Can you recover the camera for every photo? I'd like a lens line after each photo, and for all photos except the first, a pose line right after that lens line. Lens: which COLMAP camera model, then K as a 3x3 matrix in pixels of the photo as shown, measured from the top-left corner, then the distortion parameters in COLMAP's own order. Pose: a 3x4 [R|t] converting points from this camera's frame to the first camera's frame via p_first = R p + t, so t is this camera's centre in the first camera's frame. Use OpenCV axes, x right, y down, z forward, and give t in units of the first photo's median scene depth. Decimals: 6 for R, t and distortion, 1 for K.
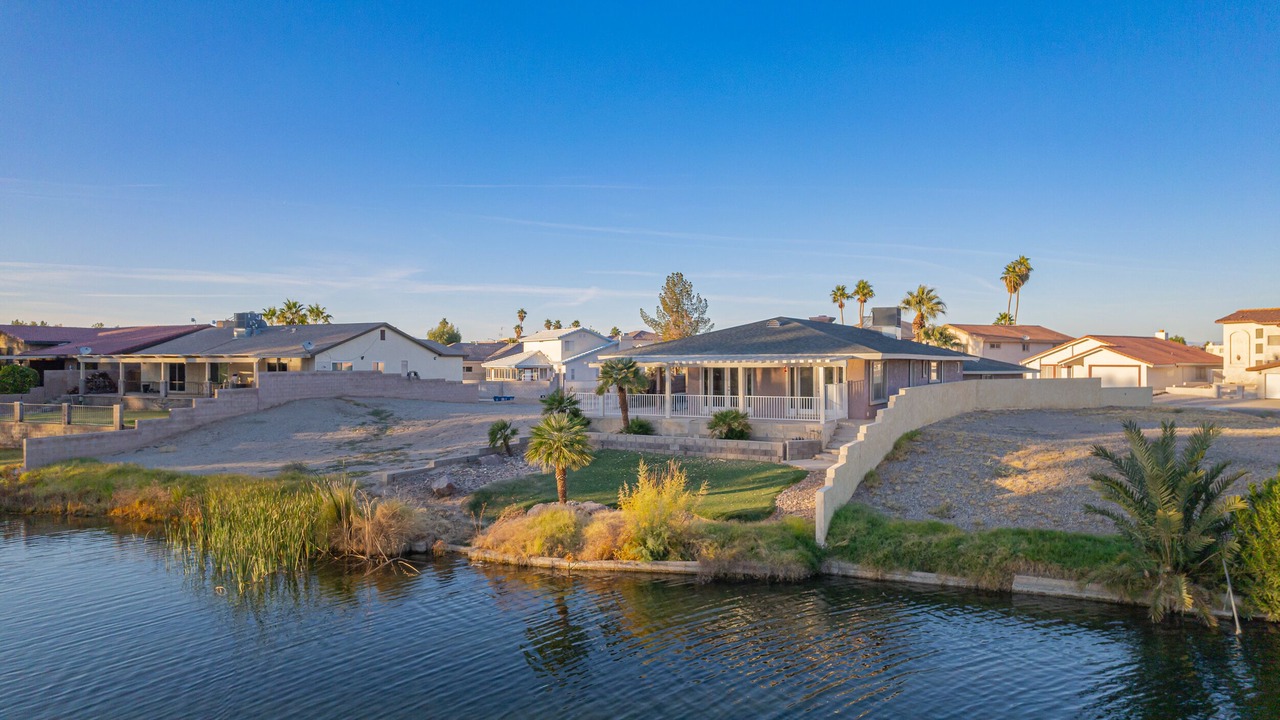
lens RADIAL K [[820.3, 0, 642.7], [0, 820.3, 360.1], [0, 0, 1]] dist [-0.080843, 0.071710]
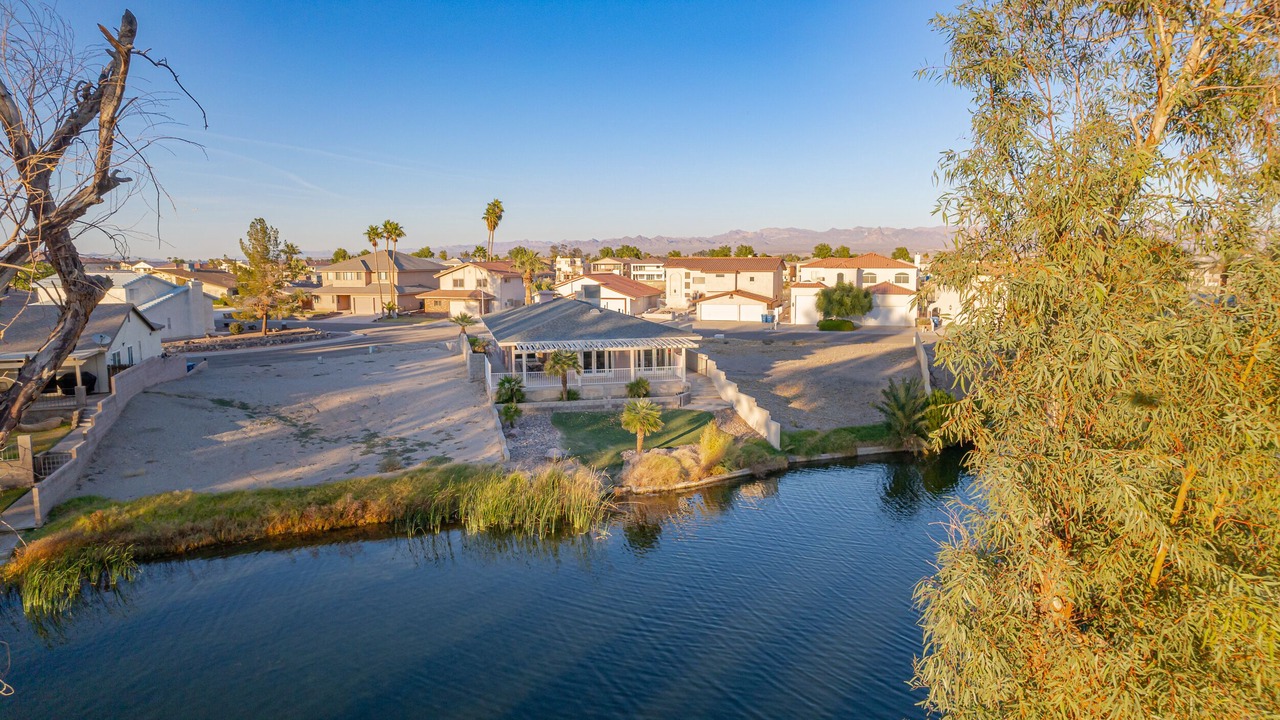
lens RADIAL K [[820.3, 0, 642.7], [0, 820.3, 360.1], [0, 0, 1]] dist [-0.080843, 0.071710]
pose [[0.708772, -0.088795, 0.699827, -0.935578], [0.000794, 0.992146, 0.125080, -0.163353], [-0.705437, -0.088098, 0.703276, -0.109938]]
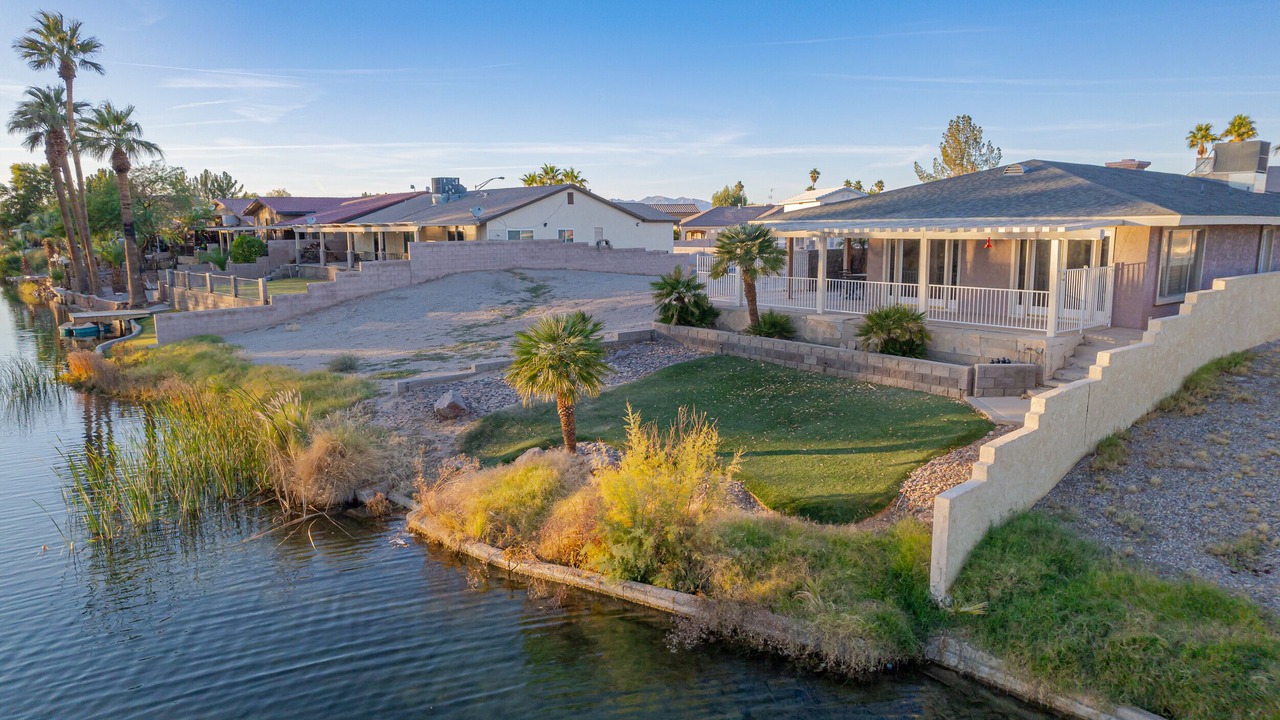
lens RADIAL K [[820.3, 0, 642.7], [0, 820.3, 360.1], [0, 0, 1]] dist [-0.080843, 0.071710]
pose [[0.928837, 0.054085, -0.366520, 0.148923], [0.006923, 0.986581, 0.163129, -0.002801], [0.370424, -0.154057, 0.915998, 0.324694]]
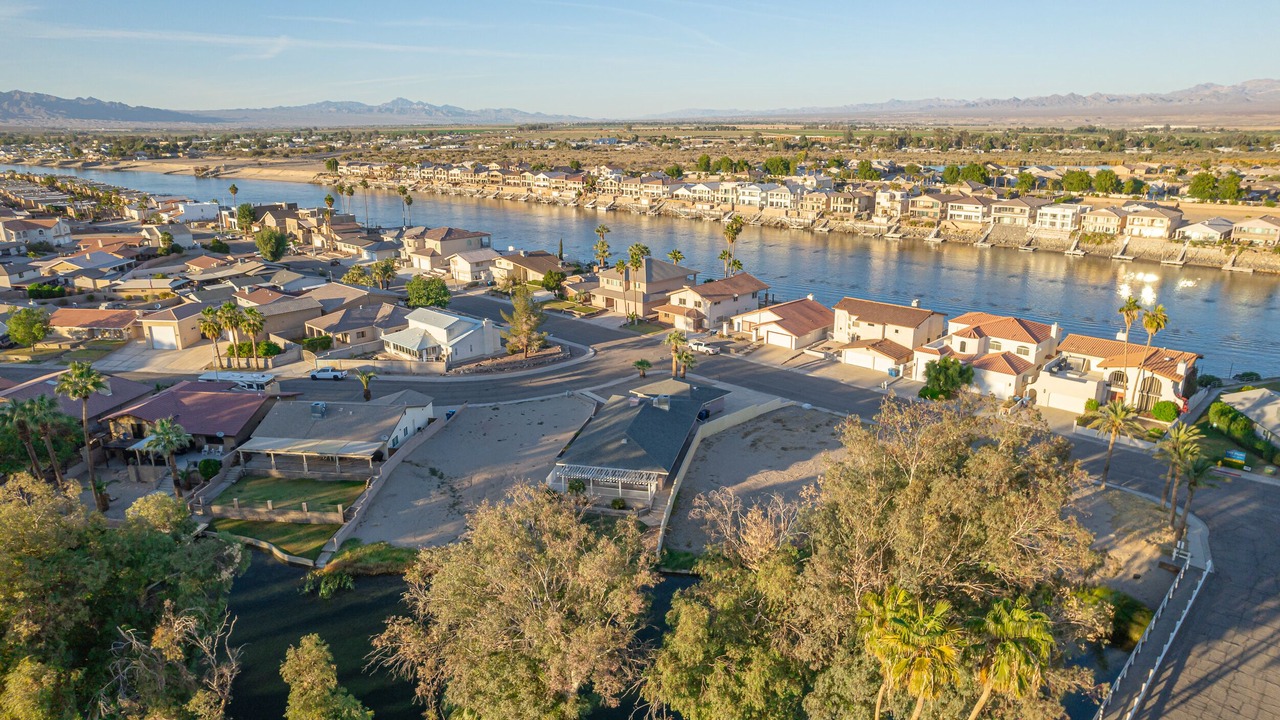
lens RADIAL K [[820.3, 0, 642.7], [0, 820.3, 360.1], [0, 0, 1]] dist [-0.080843, 0.071710]
pose [[0.952917, -0.092389, 0.288815, -0.559942], [0.006105, 0.958107, 0.286345, -1.150061], [-0.303171, -0.271099, 0.913560, -1.420547]]
